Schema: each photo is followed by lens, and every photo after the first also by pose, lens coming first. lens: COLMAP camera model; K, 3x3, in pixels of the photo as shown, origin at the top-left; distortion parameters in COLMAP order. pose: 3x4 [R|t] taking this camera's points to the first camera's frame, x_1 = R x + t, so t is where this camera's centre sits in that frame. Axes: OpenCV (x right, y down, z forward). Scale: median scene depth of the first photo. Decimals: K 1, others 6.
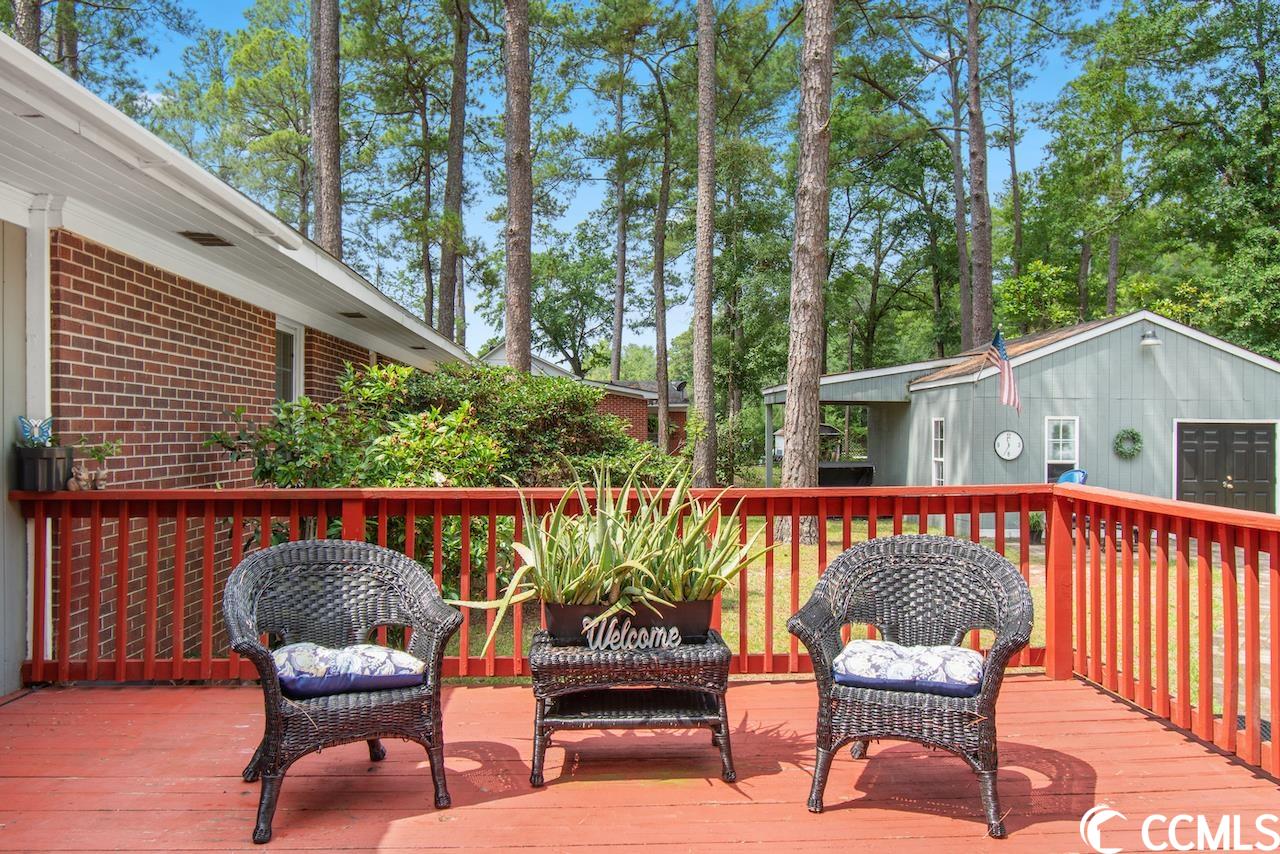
lens RADIAL K [[961.7, 0, 640.7], [0, 961.7, 434.2], [0, 0, 1]] dist [-0.007457, 0.003353]
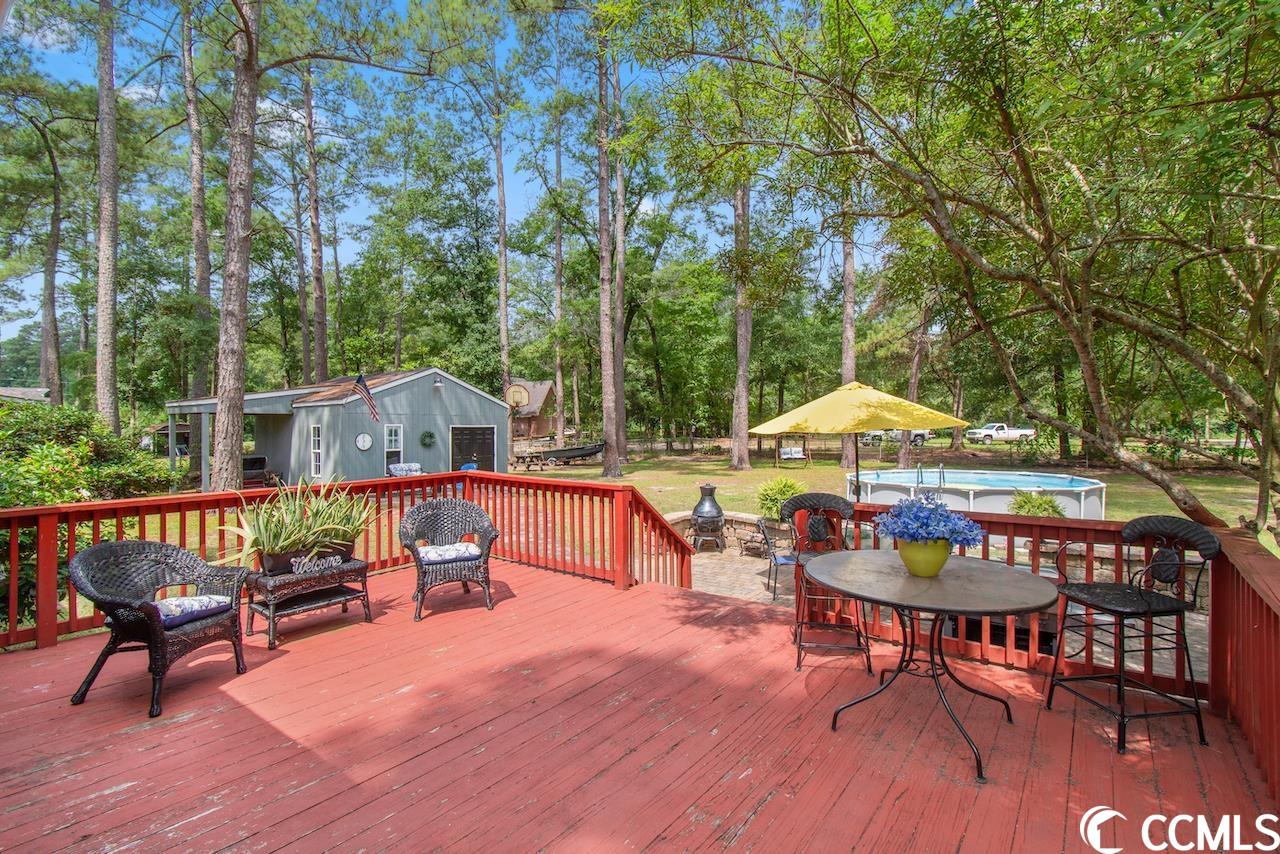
lens RADIAL K [[601.3, 0, 642.6], [0, 601.3, 422.2], [0, 0, 1]] dist [0.017631, 0.001004]
pose [[0.648209, -0.000678, 0.761463, -0.098763], [0.005130, 0.999981, -0.003477, -0.014339], [-0.761446, 0.006160, 0.648200, -0.063552]]
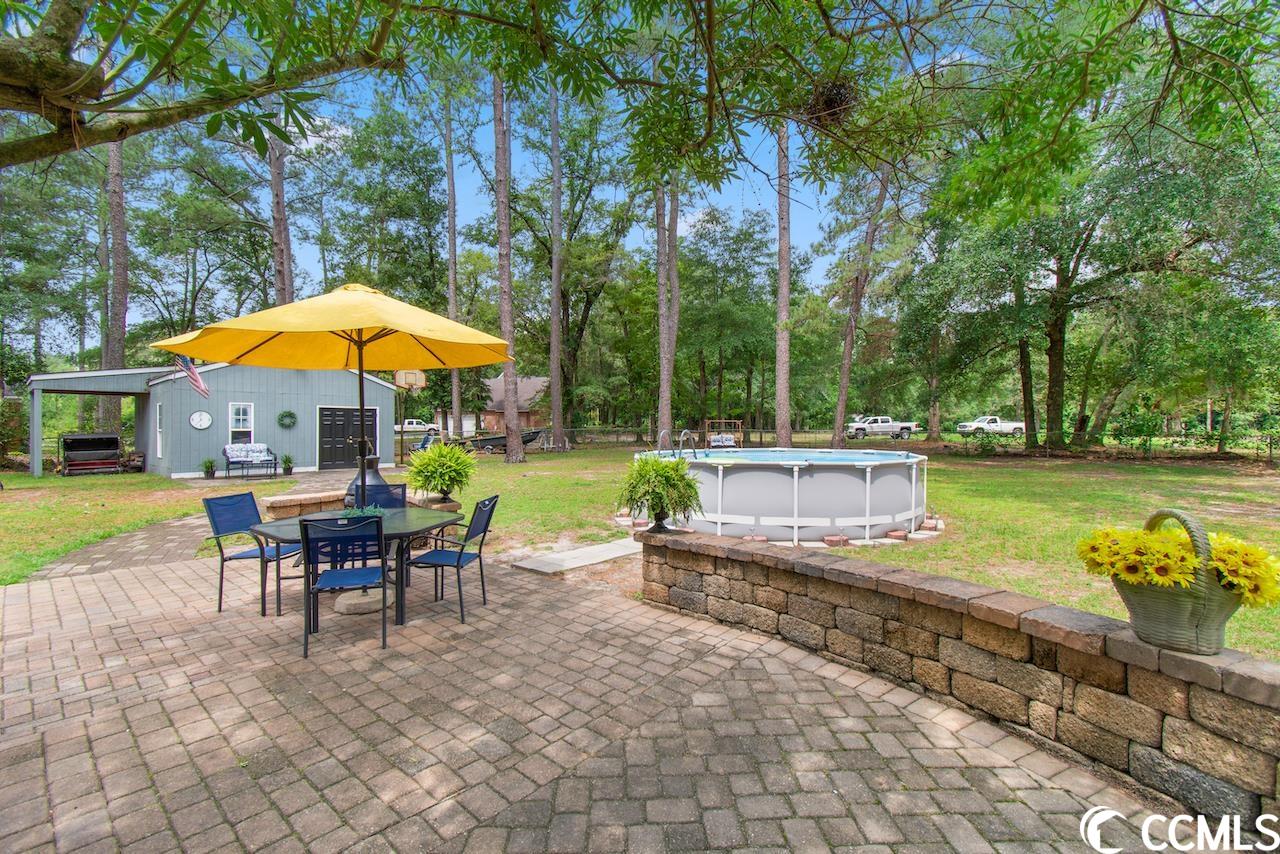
lens RADIAL K [[569.5, 0, 638.8], [0, 569.5, 428.8], [0, 0, 1]] dist [0.001979, -0.000663]
pose [[0.700573, -0.010151, 0.713509, 0.187361], [0.004183, 0.999940, 0.010119, 0.017497], [-0.713569, -0.004105, 0.700573, -0.179080]]
